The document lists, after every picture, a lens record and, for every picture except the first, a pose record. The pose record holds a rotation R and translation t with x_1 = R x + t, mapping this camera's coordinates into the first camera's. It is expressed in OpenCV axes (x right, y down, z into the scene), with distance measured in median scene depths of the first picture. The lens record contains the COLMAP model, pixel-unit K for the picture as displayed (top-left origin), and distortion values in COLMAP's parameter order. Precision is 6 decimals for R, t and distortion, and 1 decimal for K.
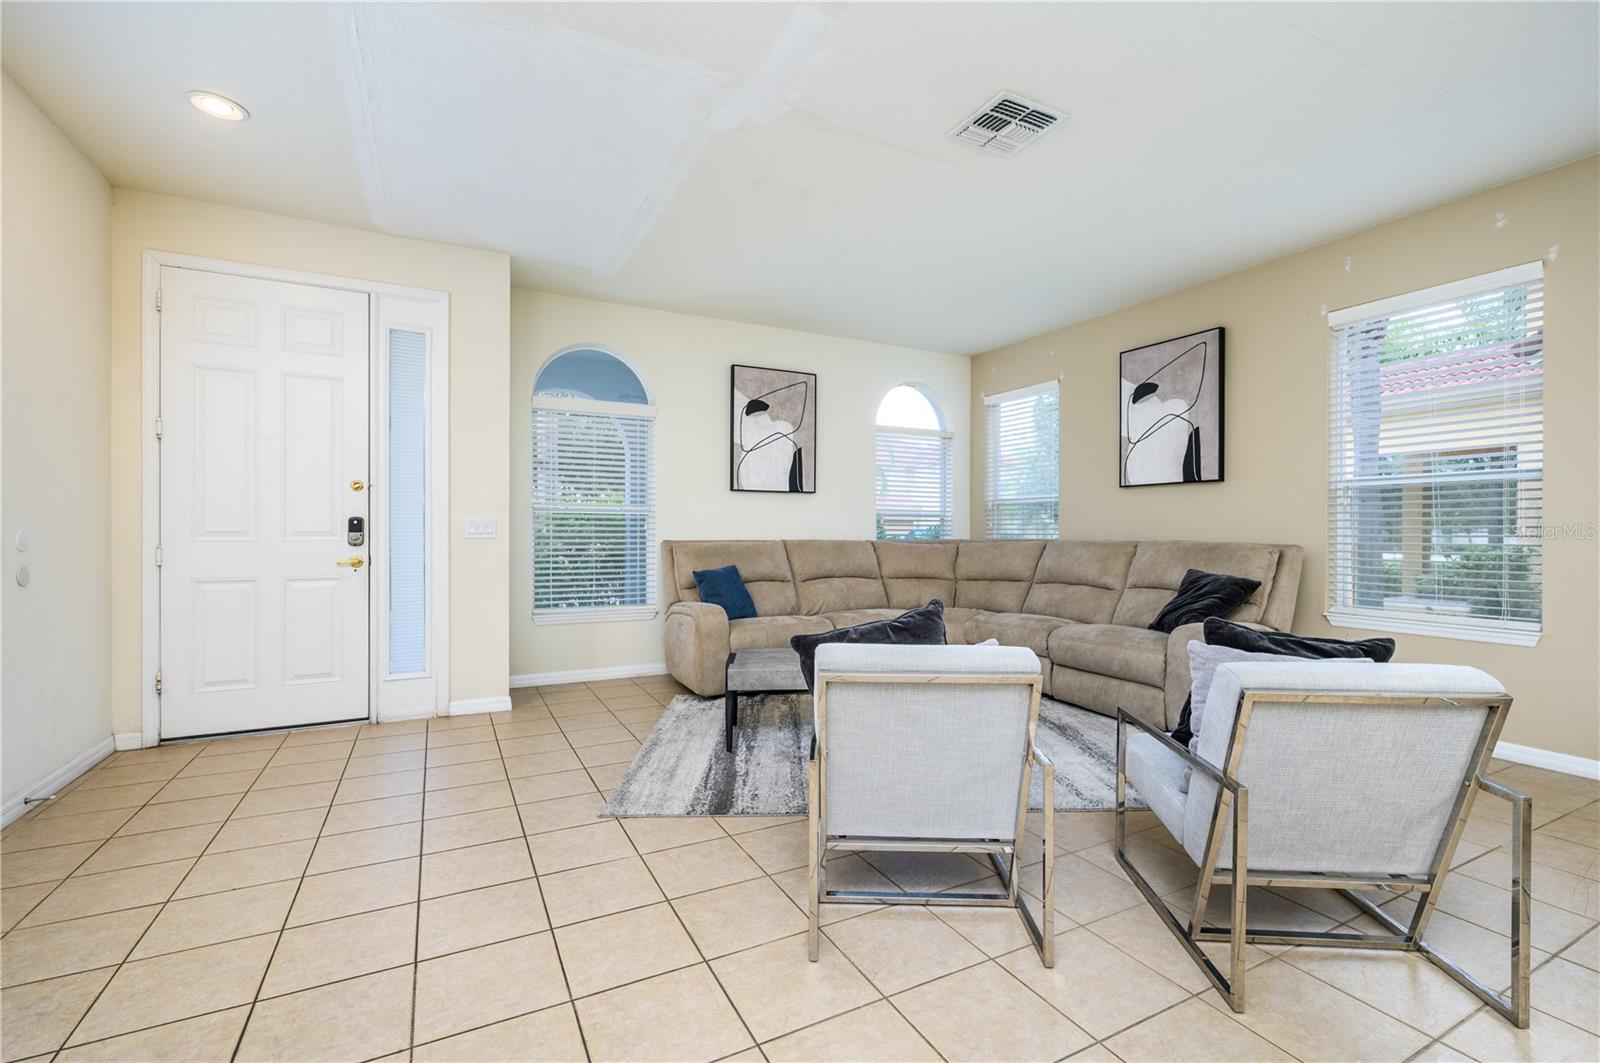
lens RADIAL K [[697.3, 0, 804.5], [0, 697.3, 536.8], [0, 0, 1]] dist [-0.001996, -0.000317]
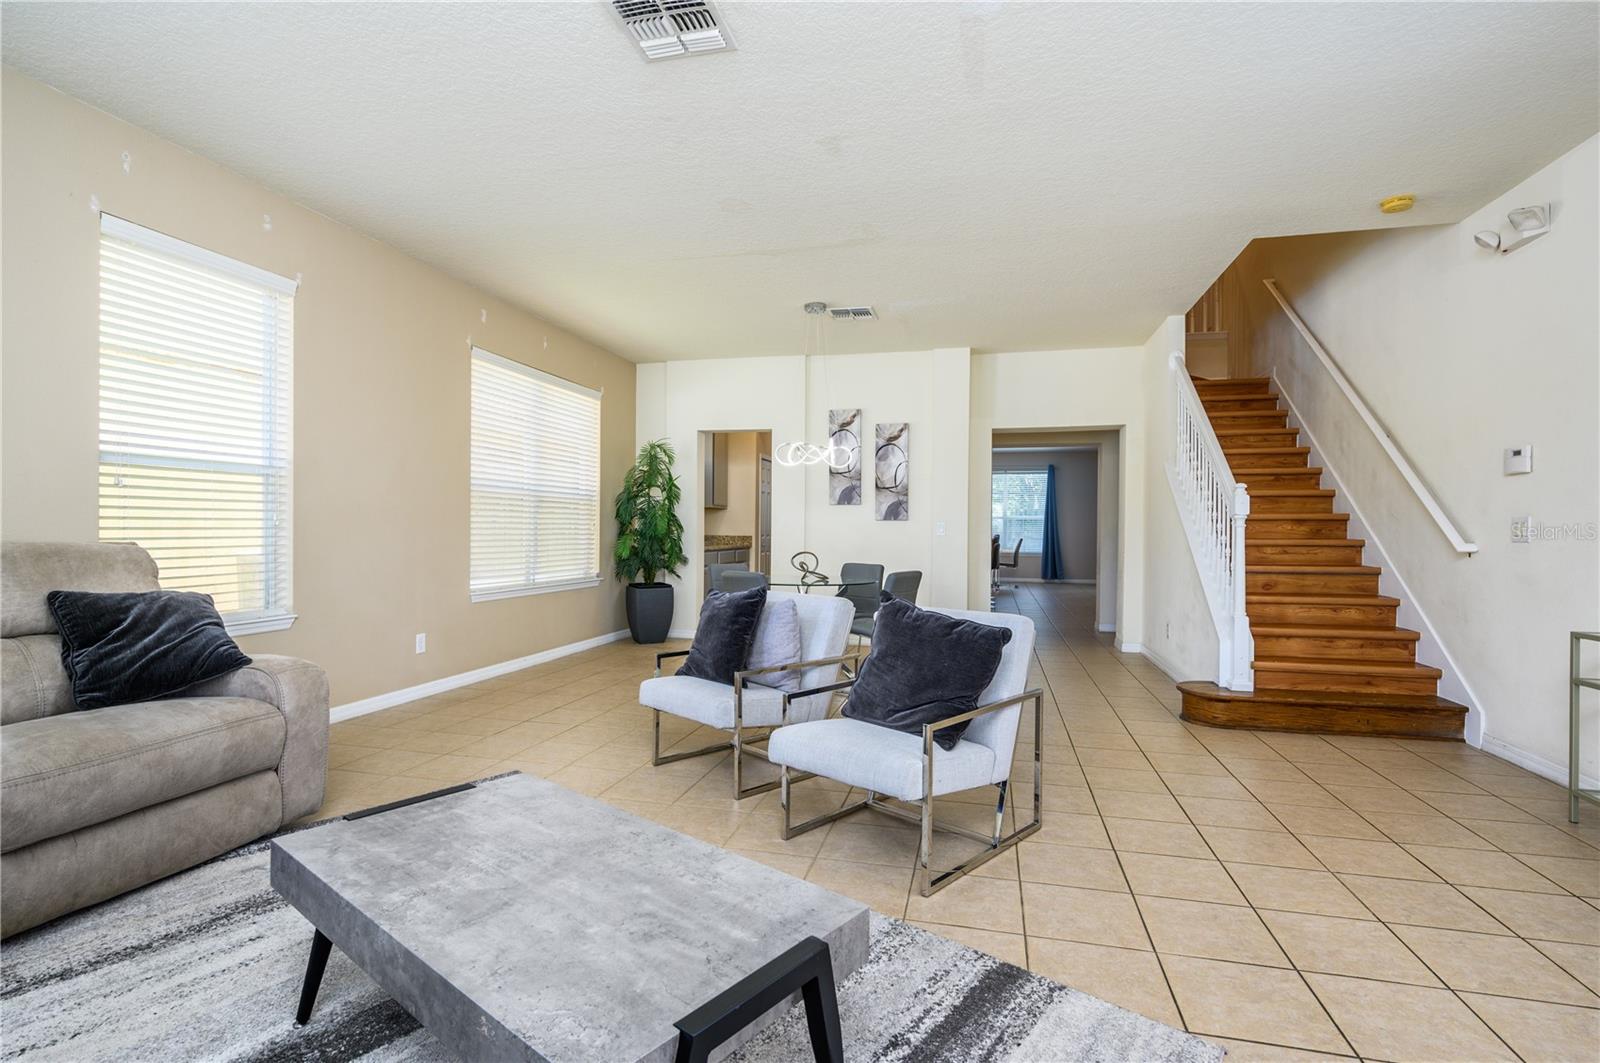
lens RADIAL K [[757.6, 0, 803.0], [0, 757.6, 527.6], [0, 0, 1]] dist [0.001446, 0.000324]
pose [[-0.748632, -0.007012, 0.662949, -0.234959], [-0.004269, 0.999974, 0.005756, -0.007723], [-0.662972, 0.001480, -0.748643, 0.891245]]
